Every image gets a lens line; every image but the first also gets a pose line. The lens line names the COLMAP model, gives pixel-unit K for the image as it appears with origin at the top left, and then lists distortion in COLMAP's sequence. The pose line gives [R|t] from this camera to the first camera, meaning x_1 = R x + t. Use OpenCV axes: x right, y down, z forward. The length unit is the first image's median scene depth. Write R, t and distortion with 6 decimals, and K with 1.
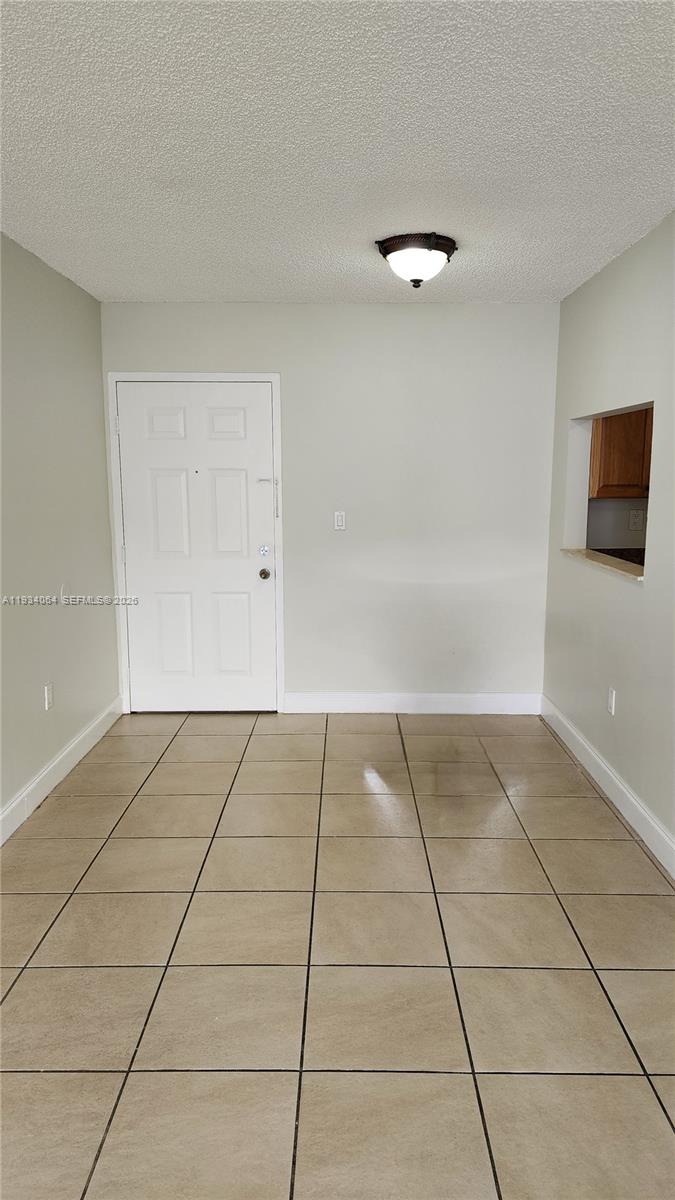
lens RADIAL K [[784.9, 0, 337.7], [0, 784.9, 598.1], [0, 0, 1]] dist [0.067544, 0.000251]
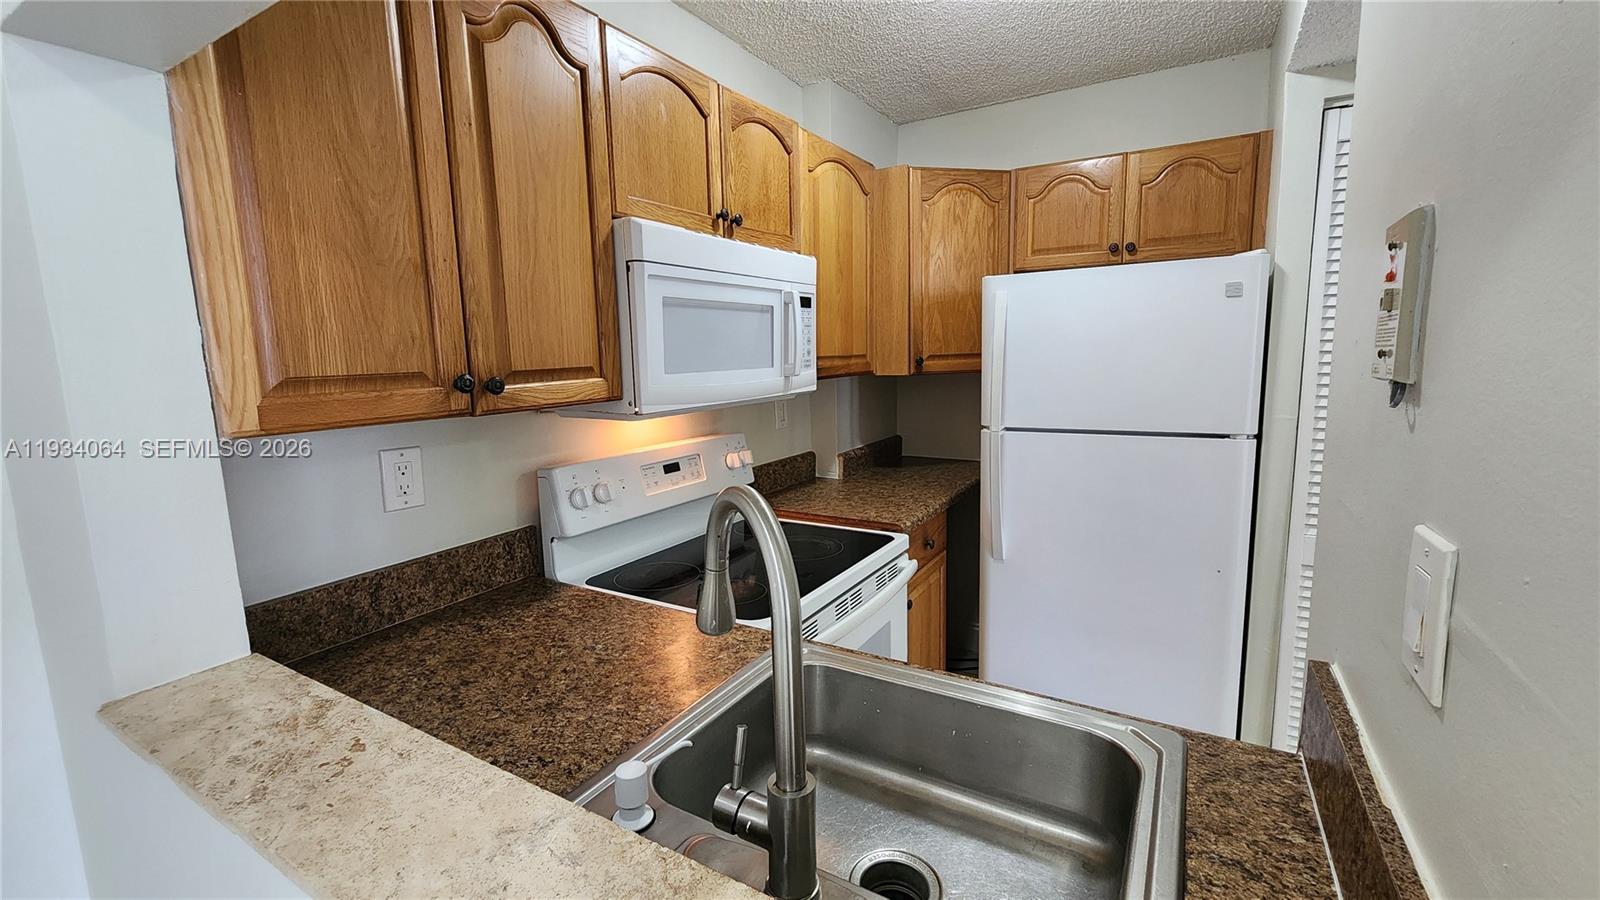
lens RADIAL K [[657.6, 0, 802.8], [0, 657.6, 443.7], [0, 0, 1]] dist [0.001800, -0.000139]
pose [[0.509306, -0.131654, 0.850455, 0.239904], [0.163060, 0.985090, 0.054845, -0.107124], [-0.844996, 0.110742, 0.523181, 0.753443]]
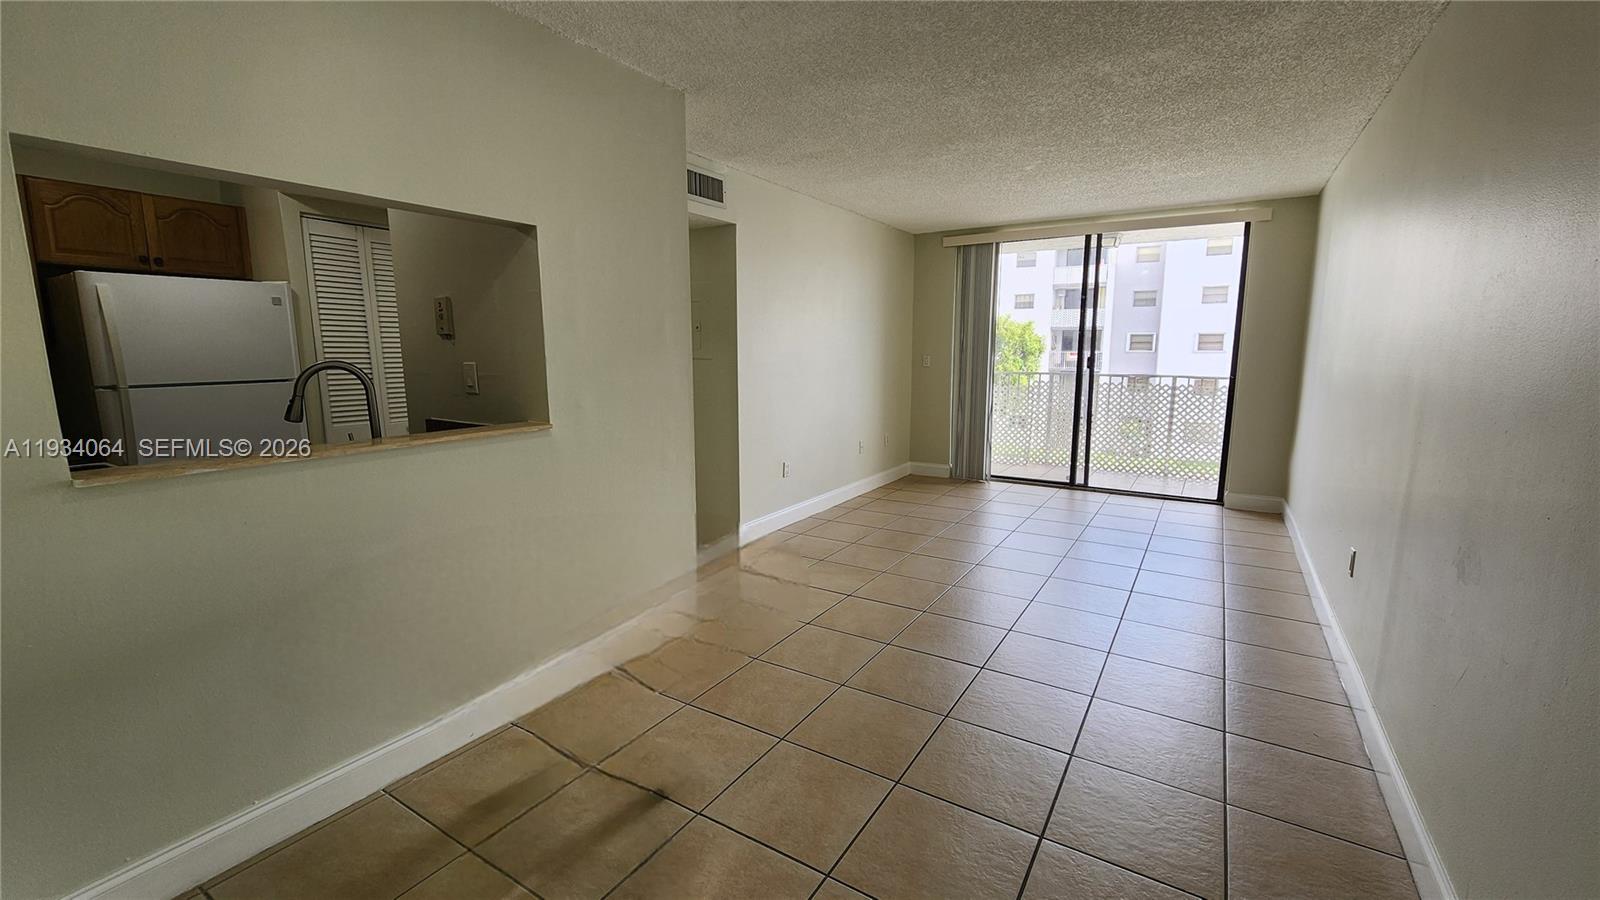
lens RADIAL K [[657.6, 0, 809.9], [0, 657.6, 446.4], [0, 0, 1]] dist [0.001800, -0.000139]
pose [[-0.854676, -0.075470, 0.513647, -0.178354], [0.089277, 0.953274, 0.288616, -0.138248], [-0.511428, 0.292530, -0.808002, 1.067711]]
